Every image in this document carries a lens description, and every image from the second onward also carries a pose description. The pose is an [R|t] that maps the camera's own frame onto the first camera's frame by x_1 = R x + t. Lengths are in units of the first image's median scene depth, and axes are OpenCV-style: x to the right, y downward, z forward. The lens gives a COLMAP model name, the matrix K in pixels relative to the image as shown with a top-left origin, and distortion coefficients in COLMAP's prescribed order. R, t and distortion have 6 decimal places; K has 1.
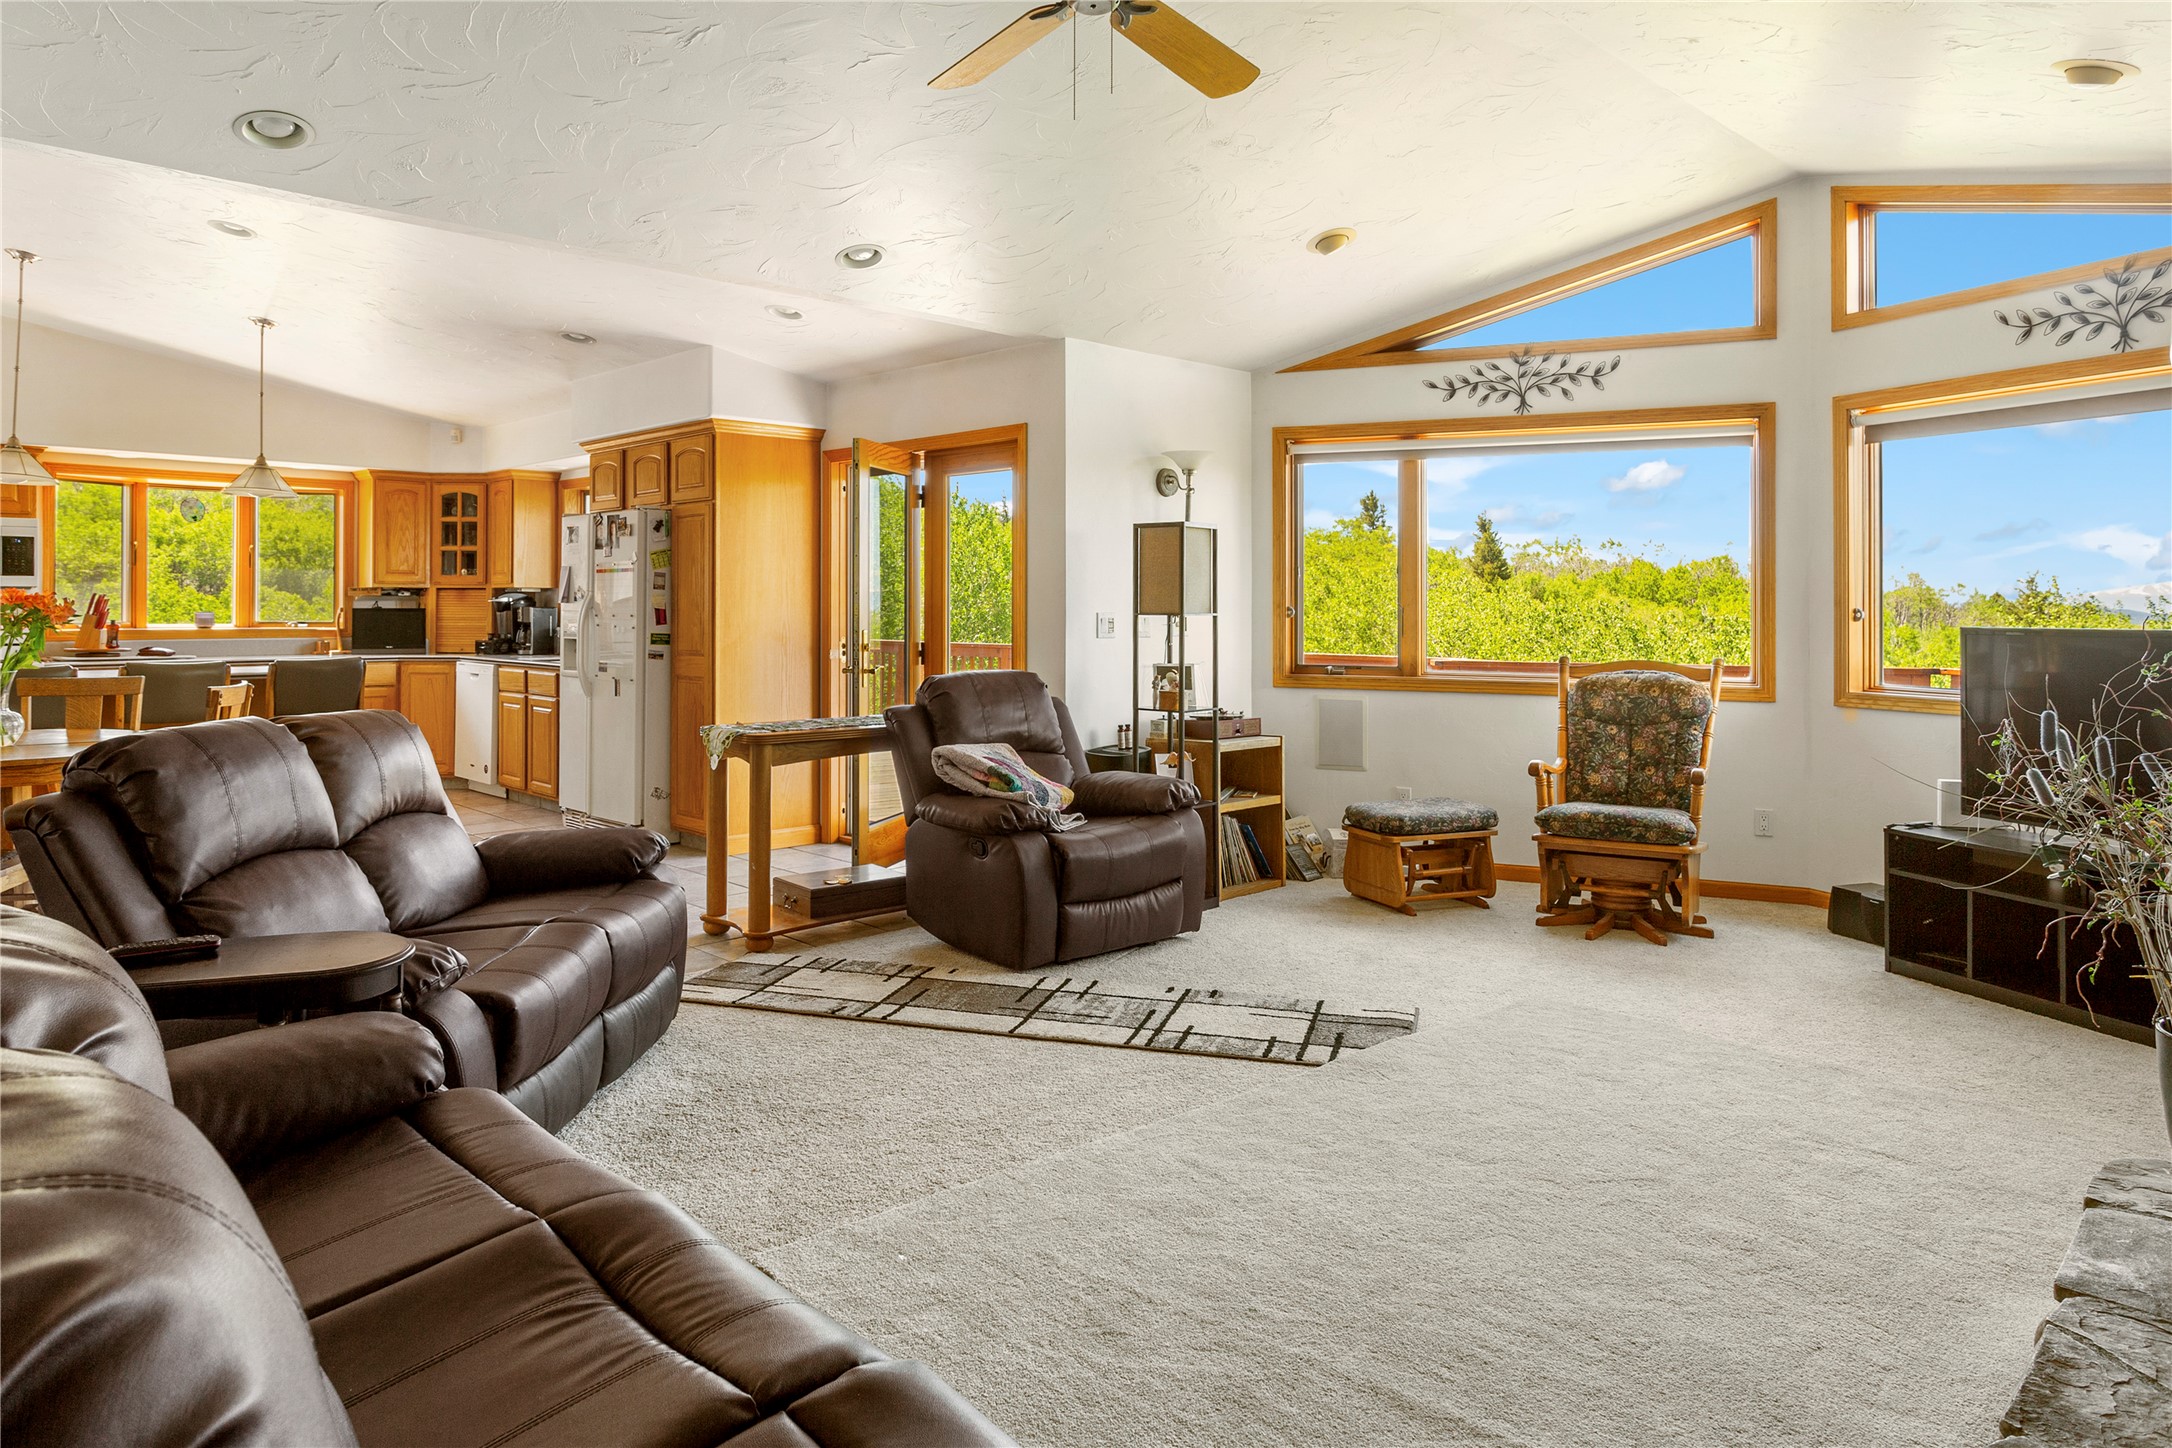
lens RADIAL K [[1357.9, 0, 1081.3], [0, 1357.9, 611.8], [0, 0, 1]] dist [-0.004429, 0.000687]
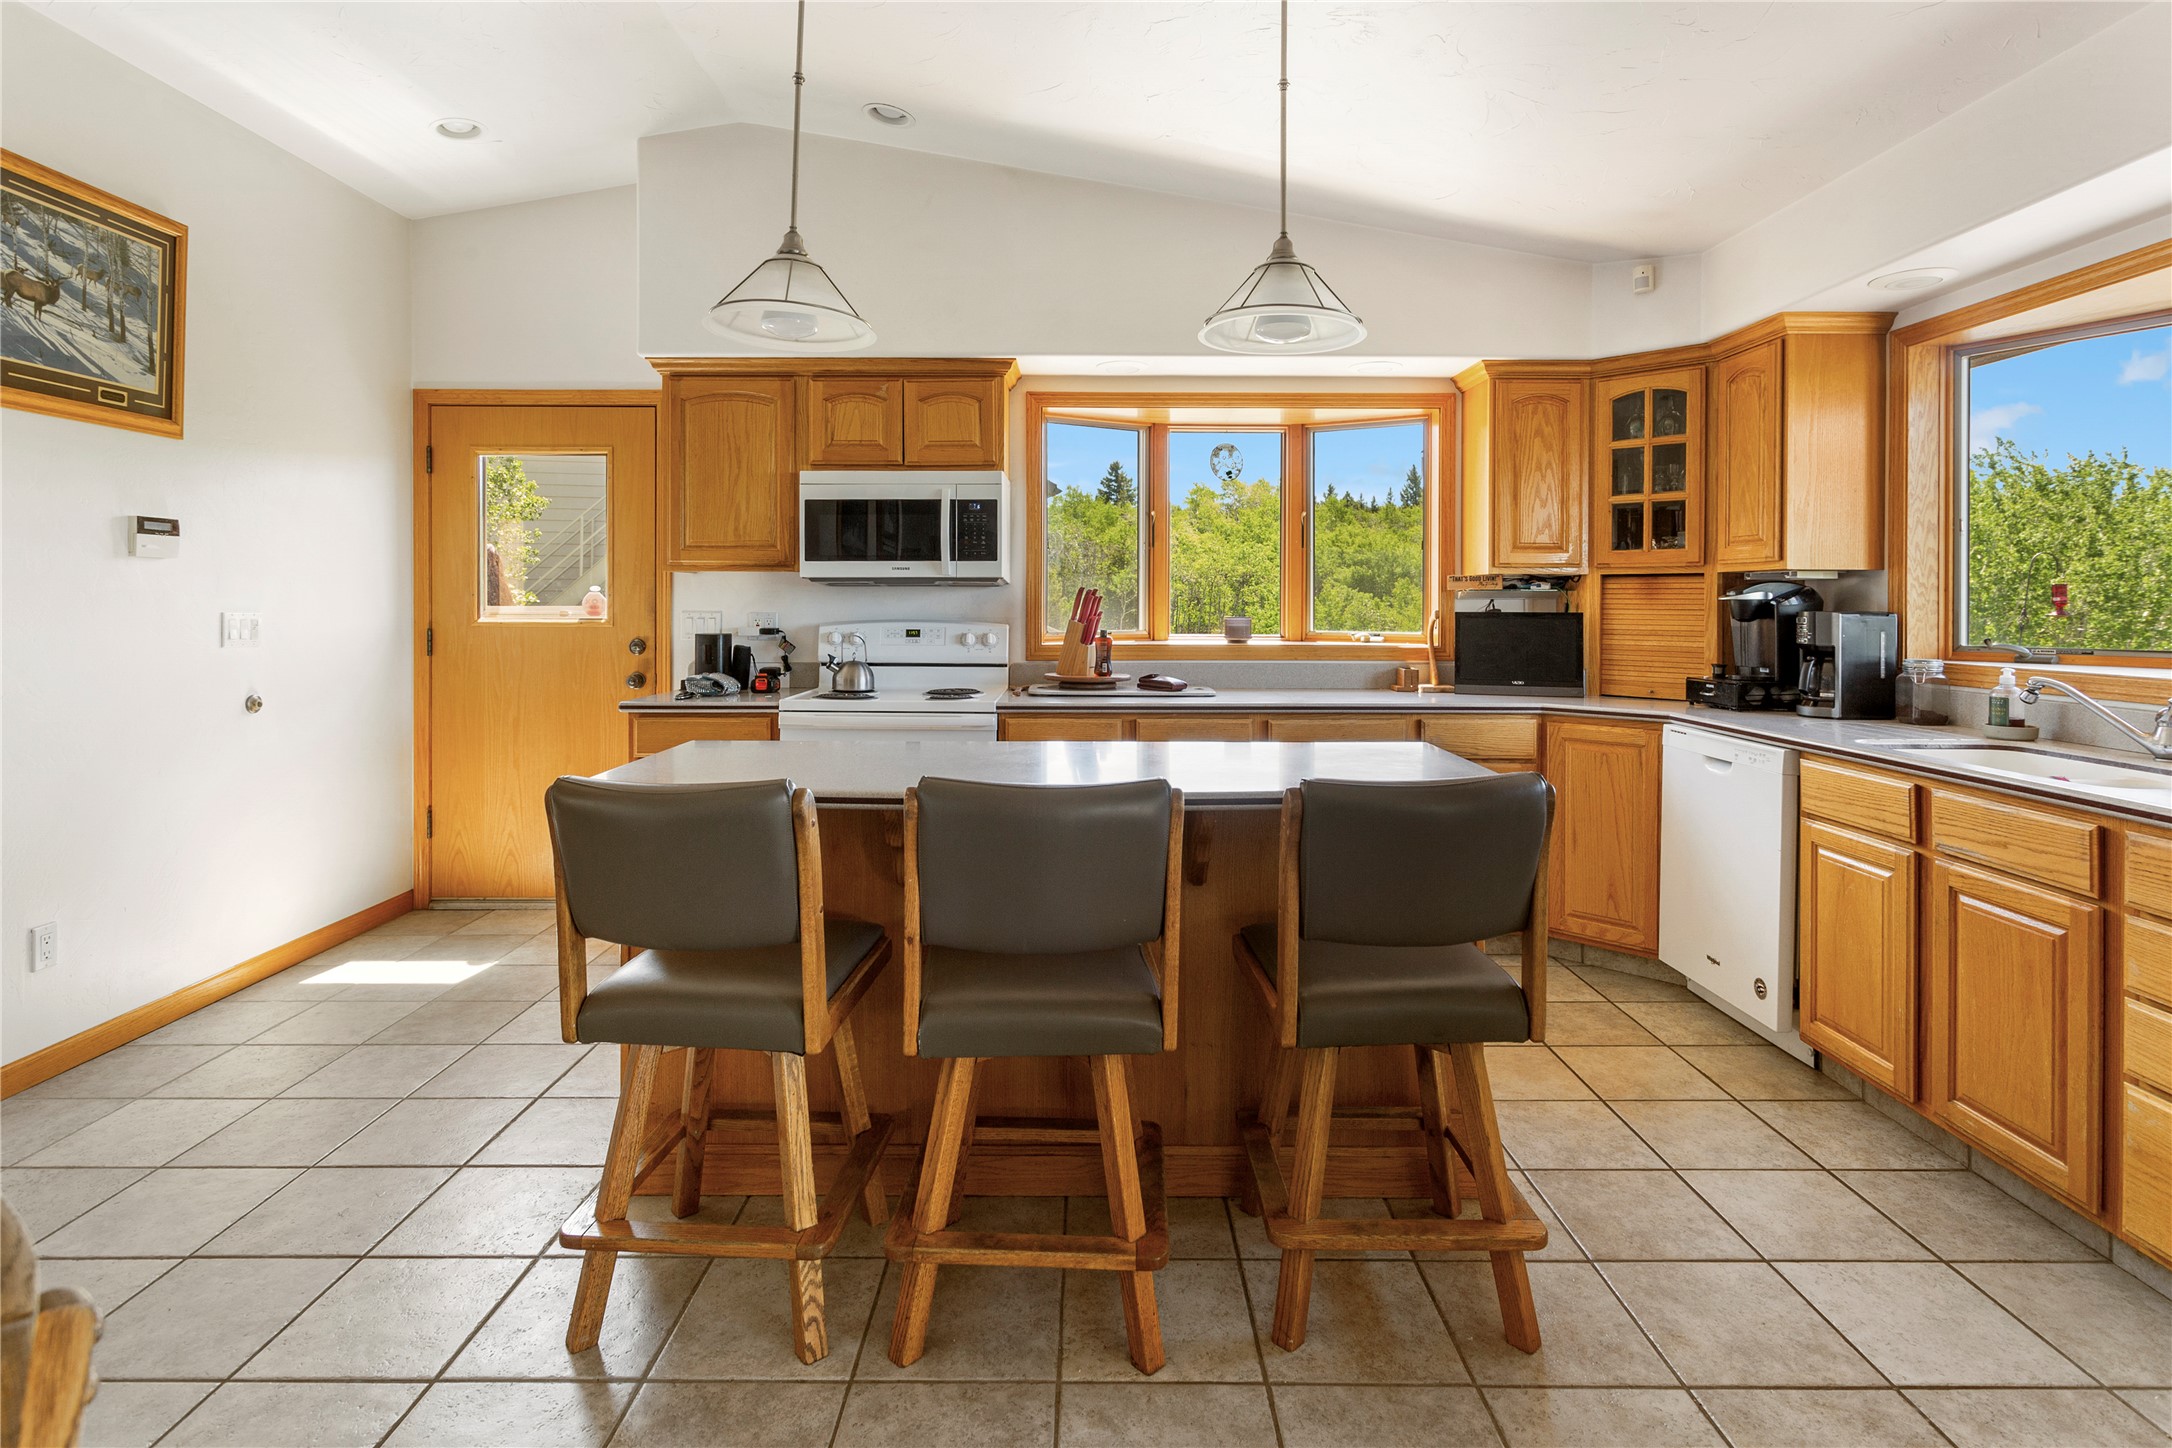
lens RADIAL K [[1097.3, 0, 1092.6], [0, 1097.3, 590.5], [0, 0, 1]] dist [0.001235, 0.000876]
pose [[0.713354, -0.007796, -0.700761, -0.364131], [-0.002671, 0.999901, -0.013843, -0.005544], [0.700799, 0.011746, 0.713262, 0.636138]]
